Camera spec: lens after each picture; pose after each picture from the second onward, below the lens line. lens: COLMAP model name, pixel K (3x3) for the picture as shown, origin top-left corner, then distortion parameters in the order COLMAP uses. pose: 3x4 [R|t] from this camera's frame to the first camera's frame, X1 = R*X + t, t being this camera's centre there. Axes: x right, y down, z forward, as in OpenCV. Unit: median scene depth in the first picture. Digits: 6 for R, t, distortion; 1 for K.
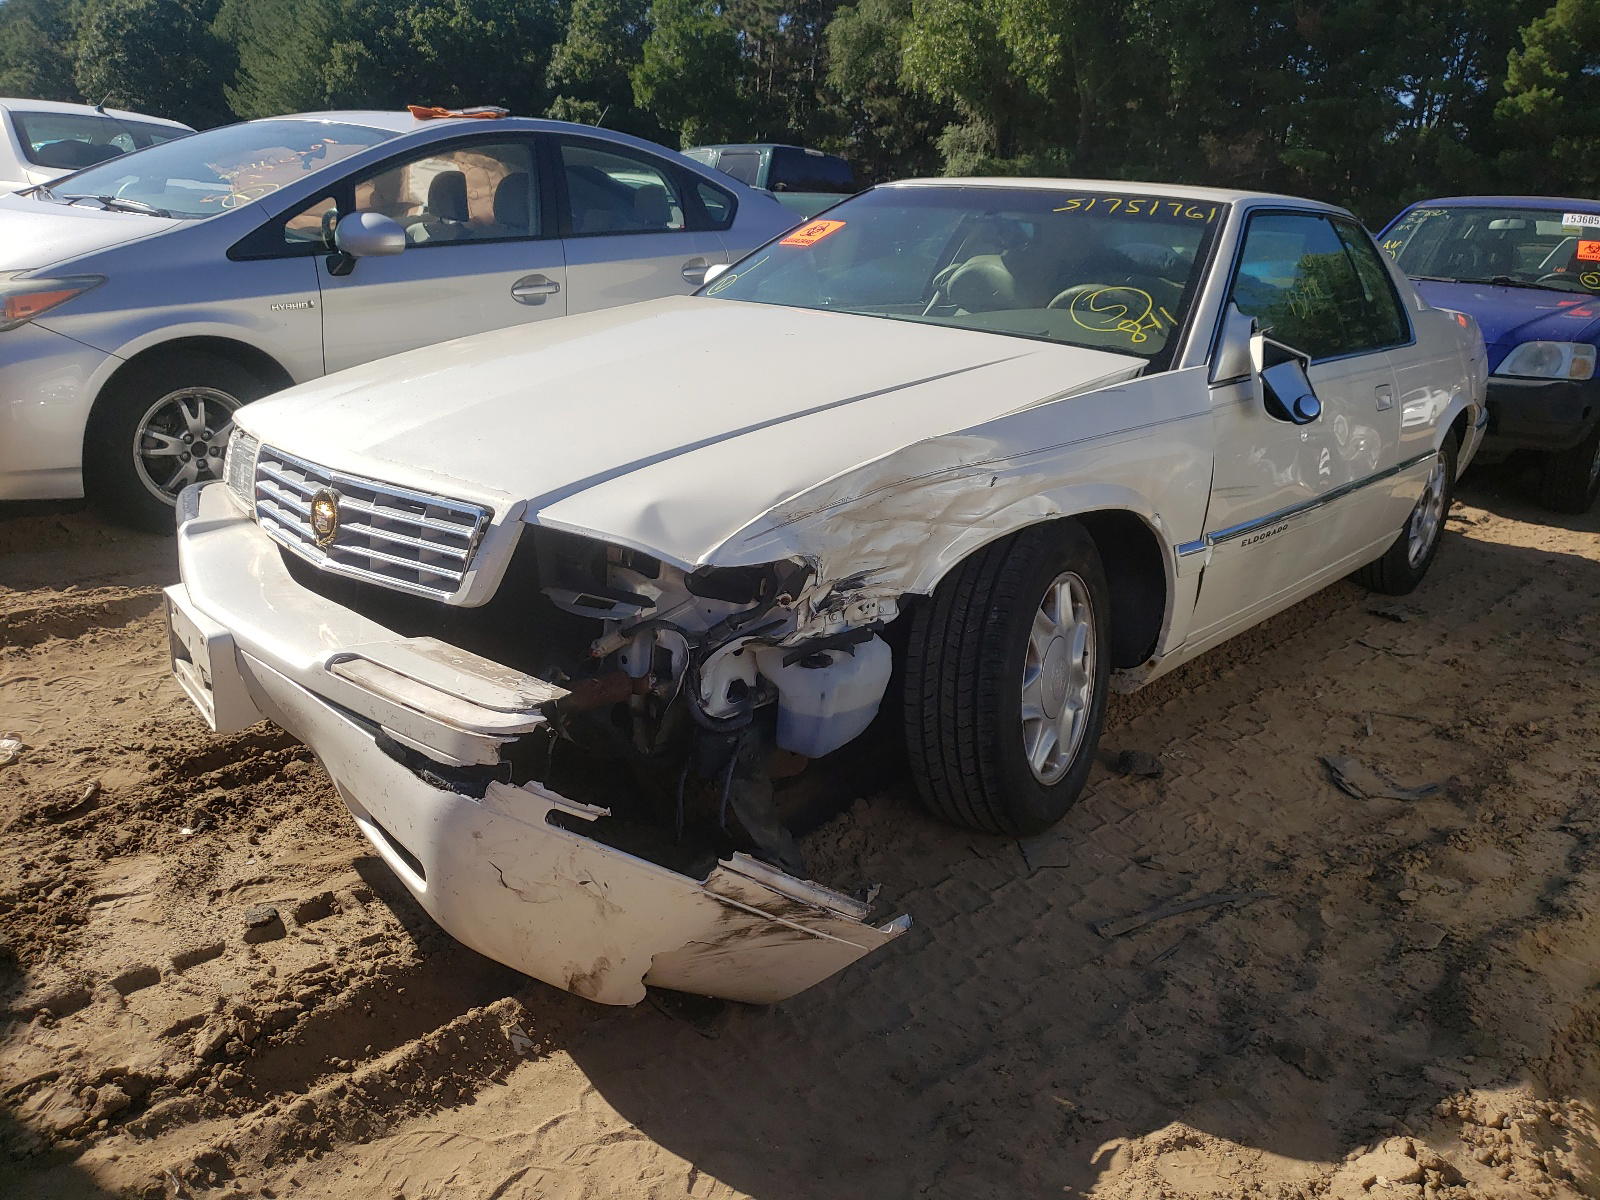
lens RADIAL K [[1525.4, 0, 861.1], [0, 1525.4, 595.9], [0, 0, 1]] dist [0.051678, -0.353539]
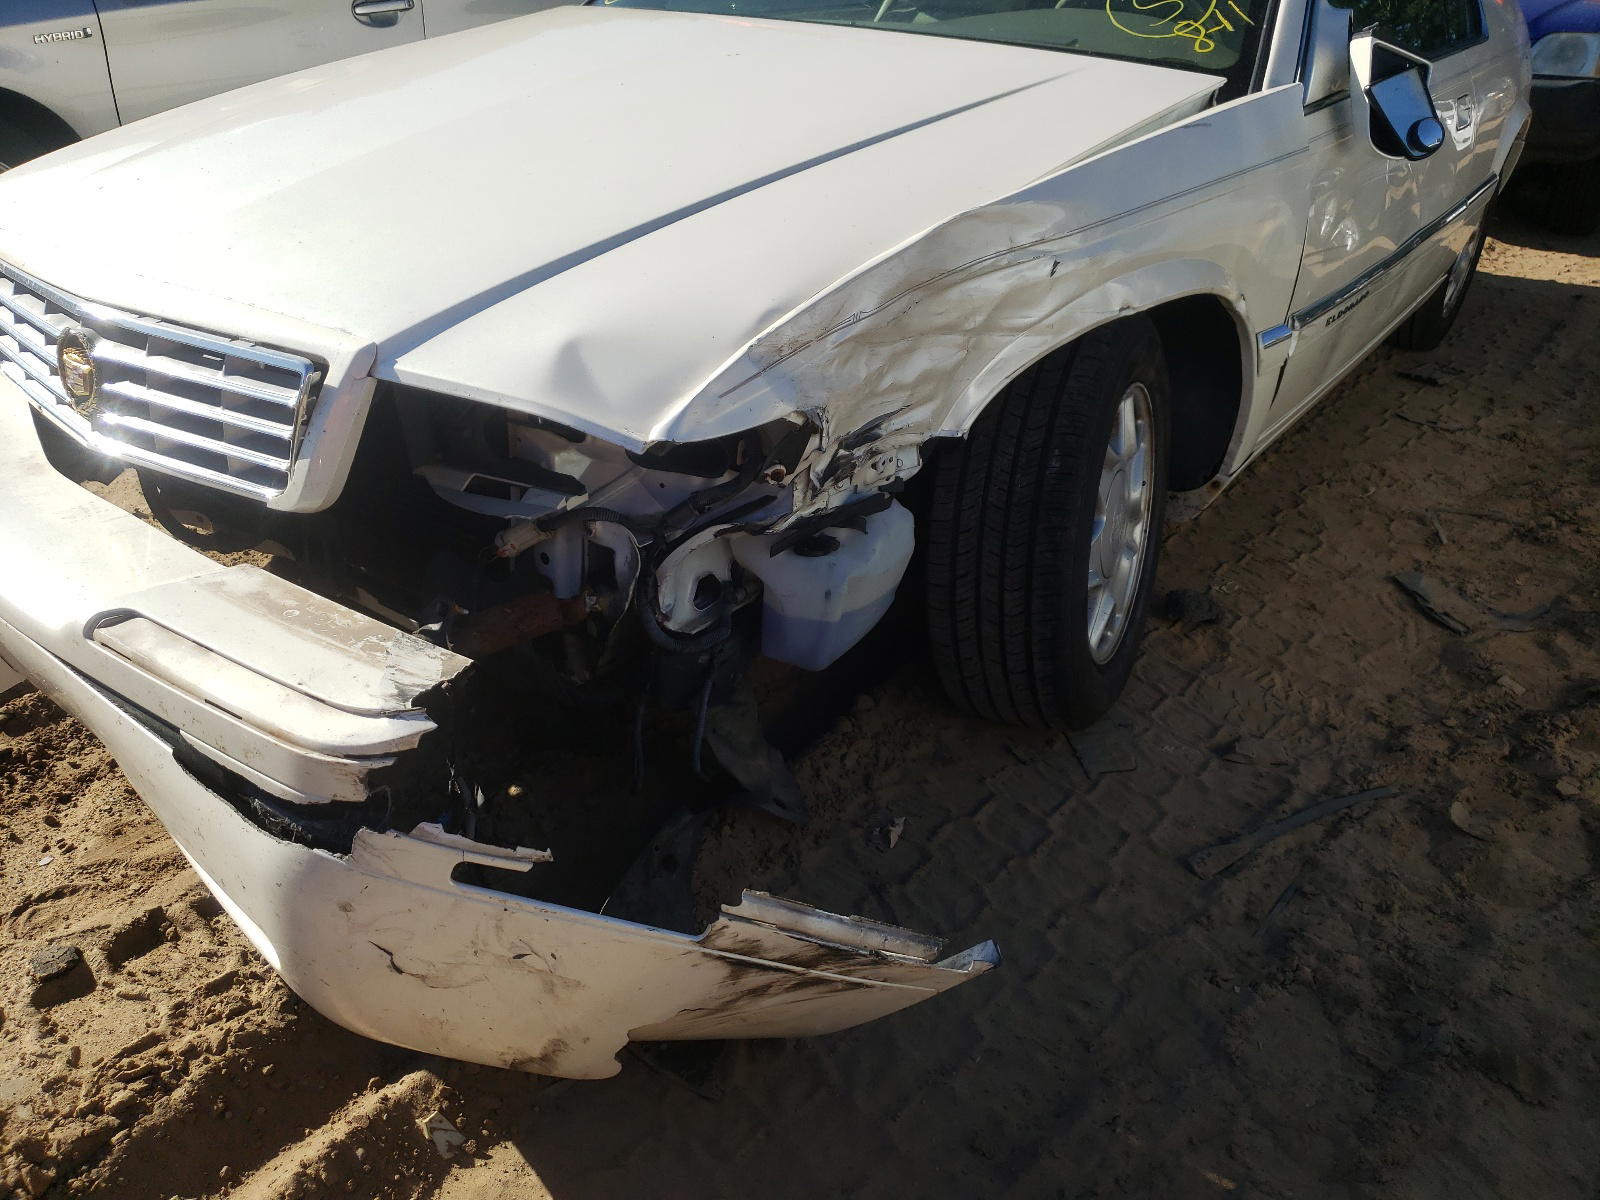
lens RADIAL K [[1354.6, 0, 800.0], [0, 1354.6, 600.0], [0, 0, 1]] dist [0.001699, -0.009598]
pose [[0.997888, -0.050921, 0.040322, -0.063607], [0.041015, 0.975371, 0.216726, -0.069215], [-0.050365, -0.214614, 0.975399, 0.380381]]
